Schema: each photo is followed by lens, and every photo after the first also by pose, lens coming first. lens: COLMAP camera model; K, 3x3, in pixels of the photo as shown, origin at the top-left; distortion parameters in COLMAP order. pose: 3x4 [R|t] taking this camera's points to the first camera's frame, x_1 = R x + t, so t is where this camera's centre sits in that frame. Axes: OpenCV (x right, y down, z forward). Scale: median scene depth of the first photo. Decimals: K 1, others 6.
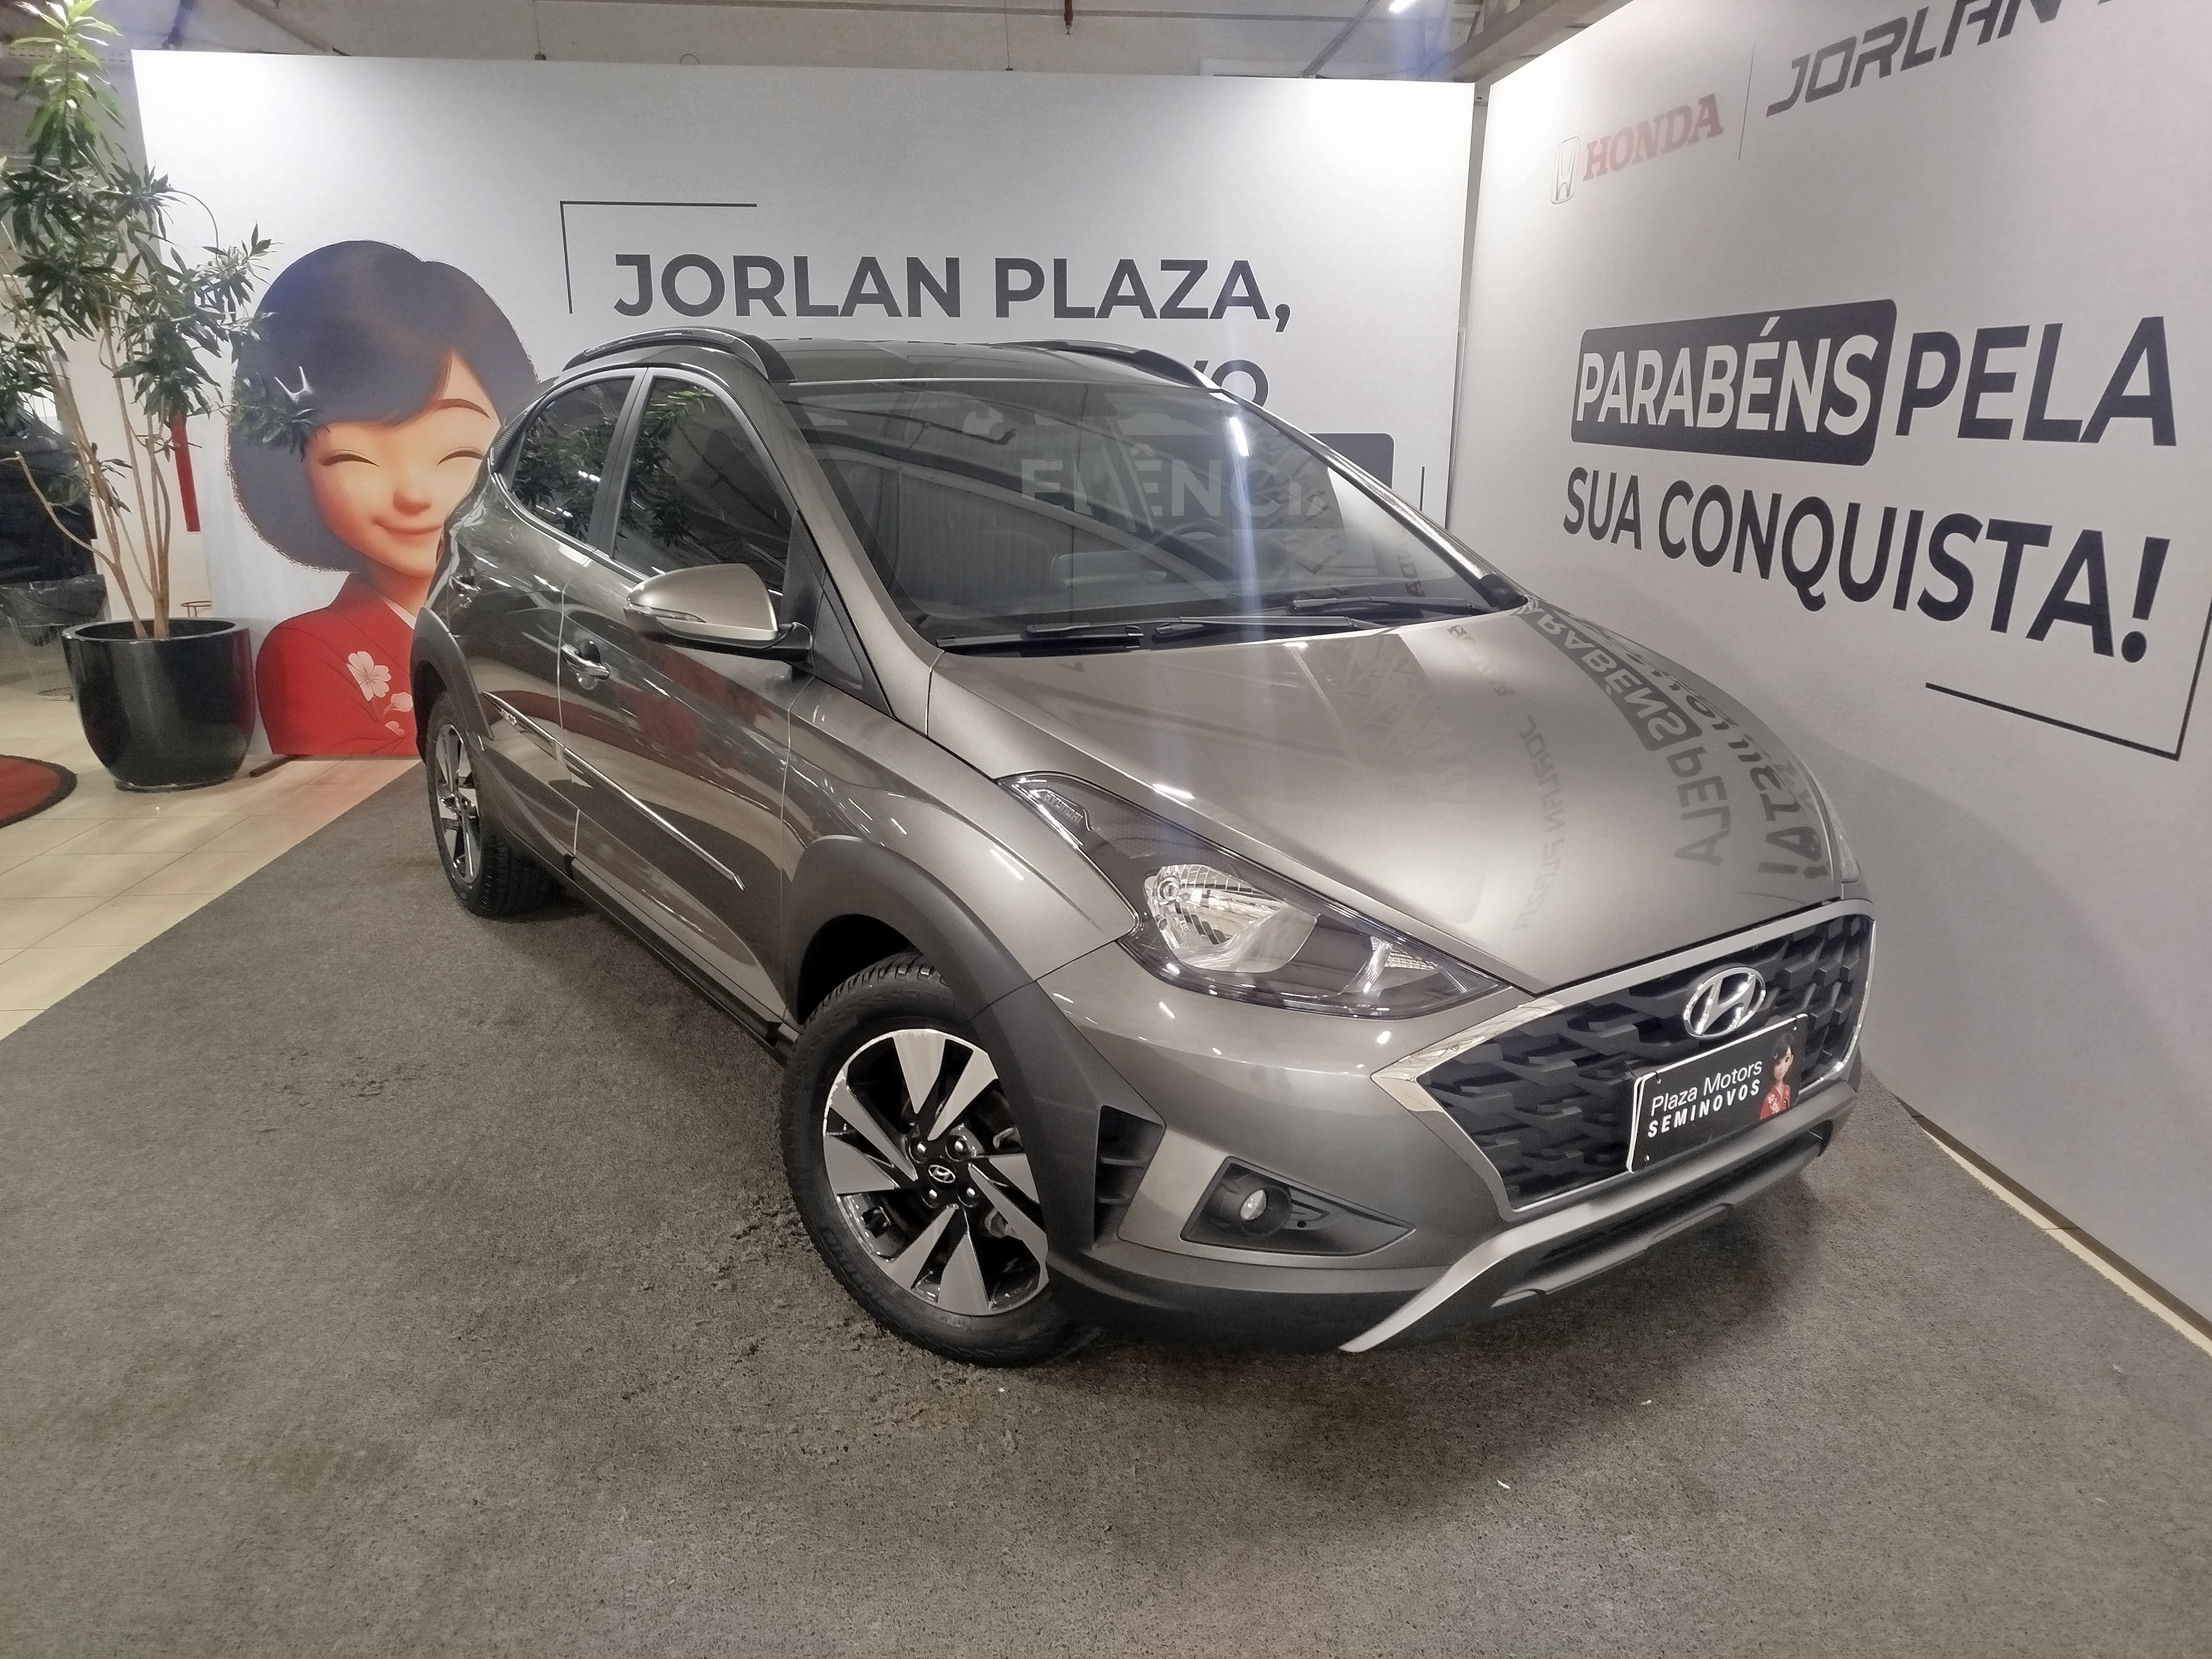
lens RADIAL K [[1542.1, 0, 1101.4], [0, 1542.1, 856.0], [0, 0, 1]] dist [0.000982, 0.004248]
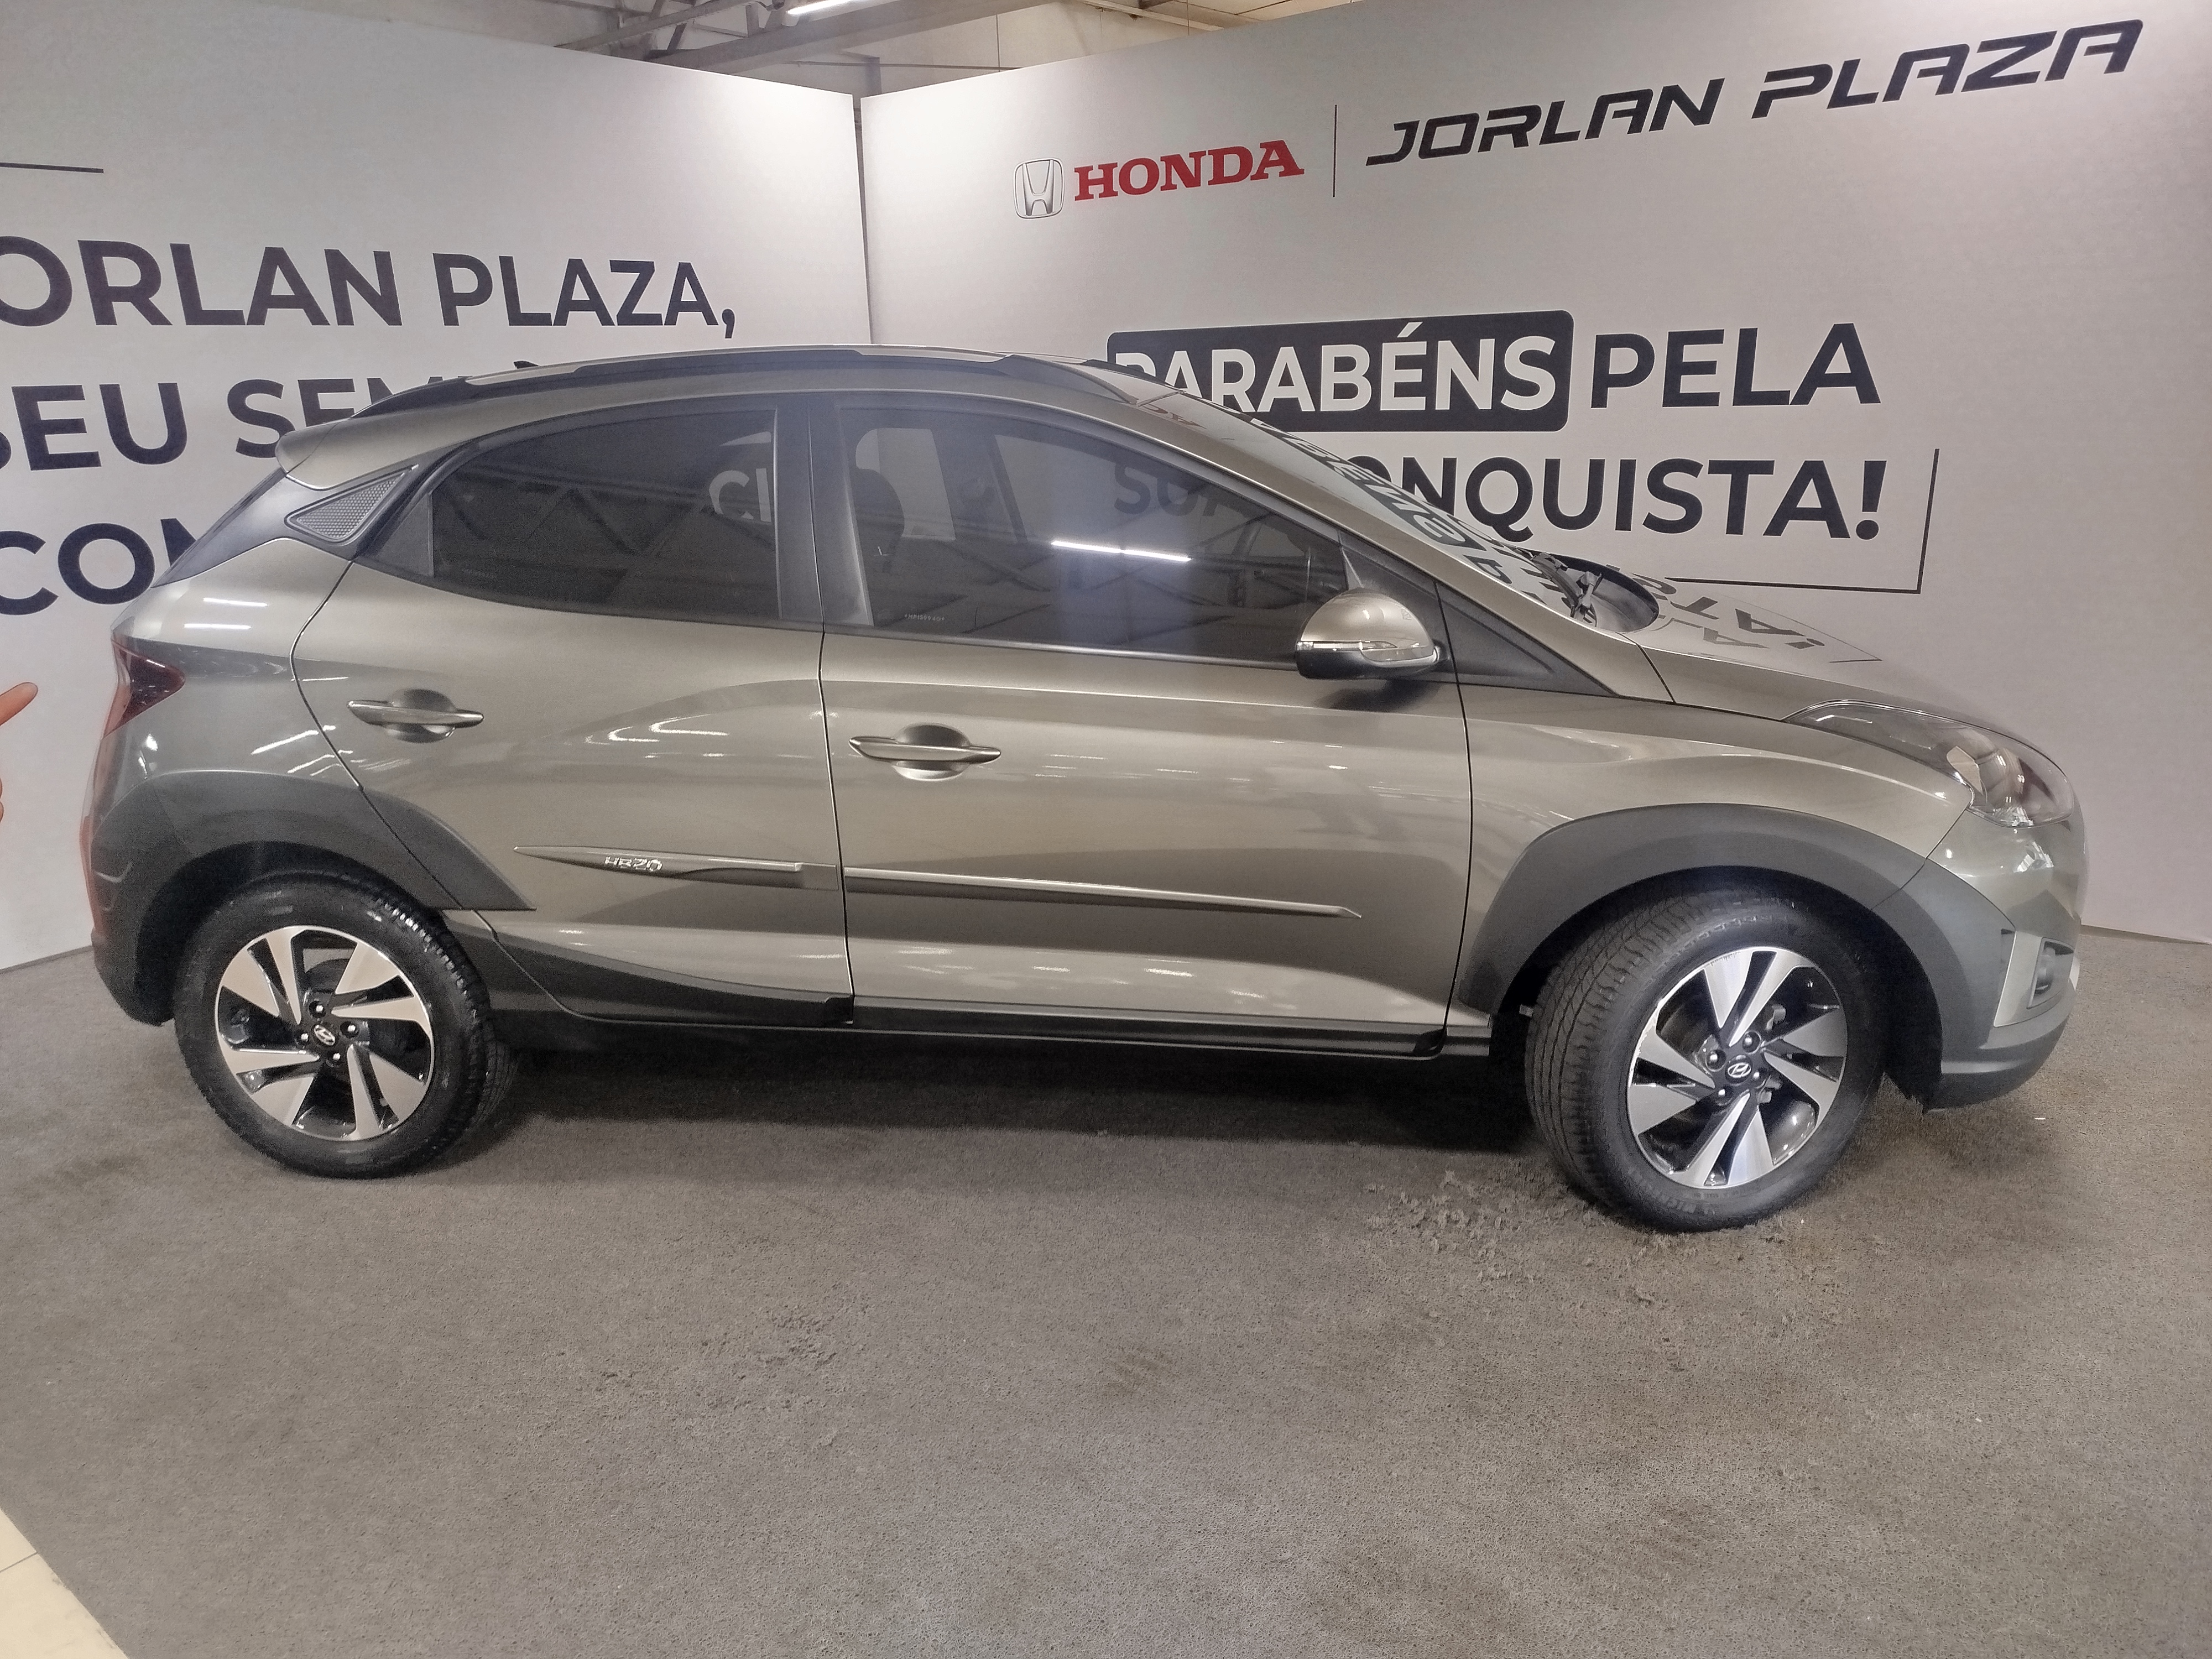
lens RADIAL K [[1530.2, 0, 1111.8], [0, 1530.2, 862.0], [0, 0, 1]] dist [-0.023919, 0.032368]
pose [[0.686686, -0.246477, 0.683895, -0.552267], [0.241683, 0.964658, 0.104996, -0.084235], [-0.685604, 0.093187, 0.721986, 0.227222]]
